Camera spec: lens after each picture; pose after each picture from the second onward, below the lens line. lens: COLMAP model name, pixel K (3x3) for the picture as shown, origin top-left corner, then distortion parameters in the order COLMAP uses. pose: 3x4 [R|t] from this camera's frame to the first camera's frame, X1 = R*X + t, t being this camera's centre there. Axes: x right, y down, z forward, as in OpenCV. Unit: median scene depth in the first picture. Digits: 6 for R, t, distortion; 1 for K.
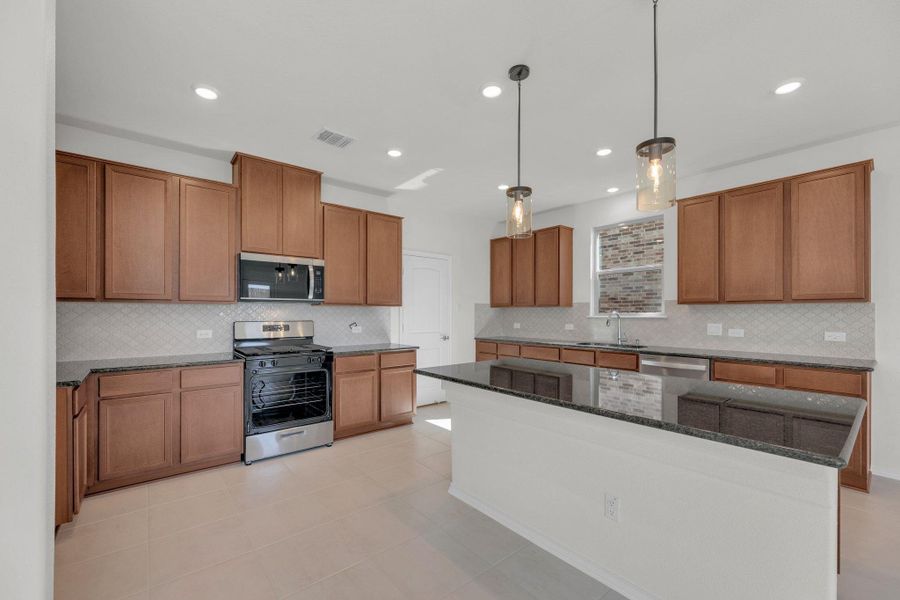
lens RADIAL K [[371.6, 0, 444.9], [0, 371.6, 312.0], [0, 0, 1]] dist [-0.001263, -0.000261]
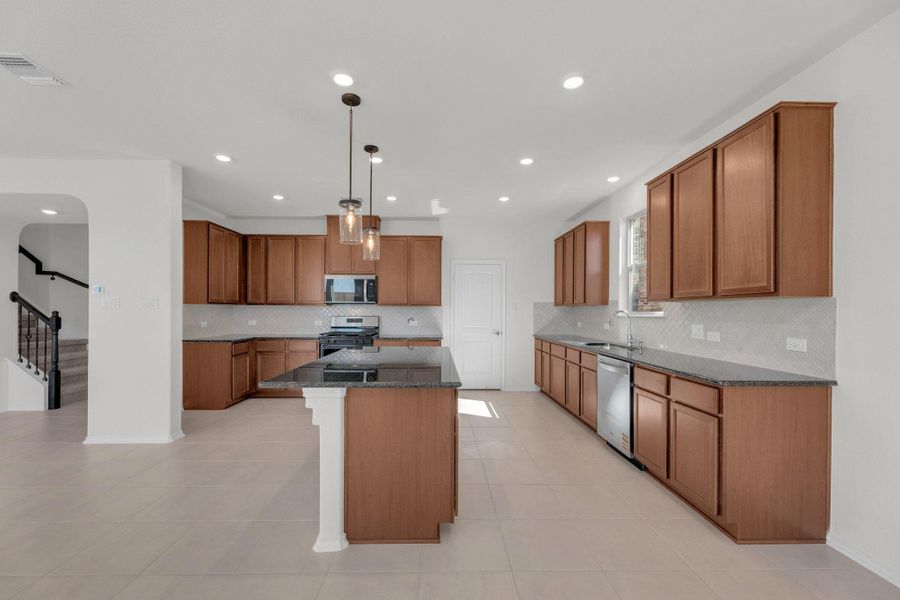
lens RADIAL K [[371.6, 0, 444.9], [0, 371.6, 312.0], [0, 0, 1]] dist [-0.001263, -0.000261]
pose [[0.786497, 0.003699, -0.617583, 0.776312], [-0.002108, 0.999992, 0.003305, 0.001384], [0.617591, -0.001298, 0.786499, 0.007972]]
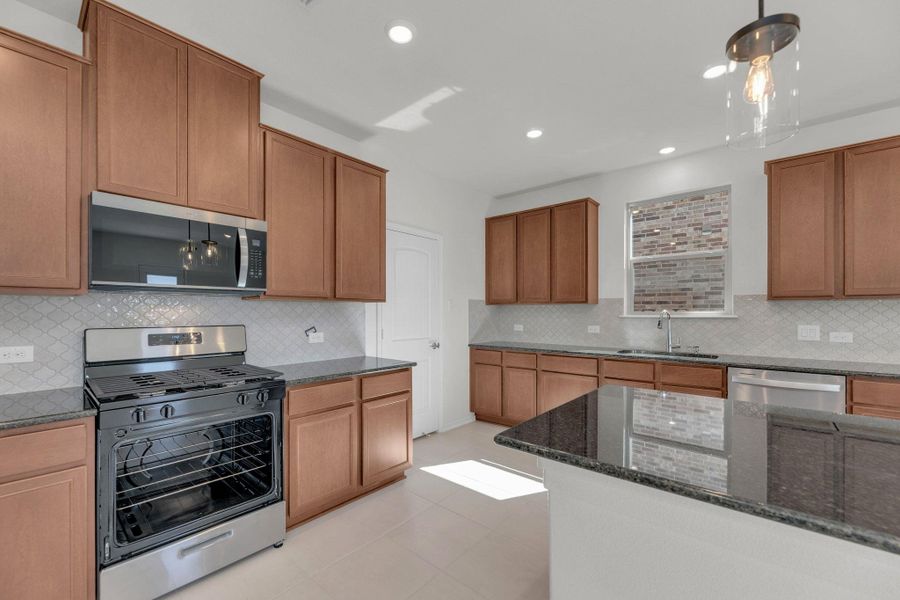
lens RADIAL K [[371.6, 0, 444.9], [0, 371.6, 312.0], [0, 0, 1]] dist [-0.001263, -0.000261]
pose [[0.985610, -0.001381, 0.169028, -0.141520], [0.001014, 0.999997, 0.002254, 0.001330], [-0.169031, -0.002050, 0.985609, 0.362129]]
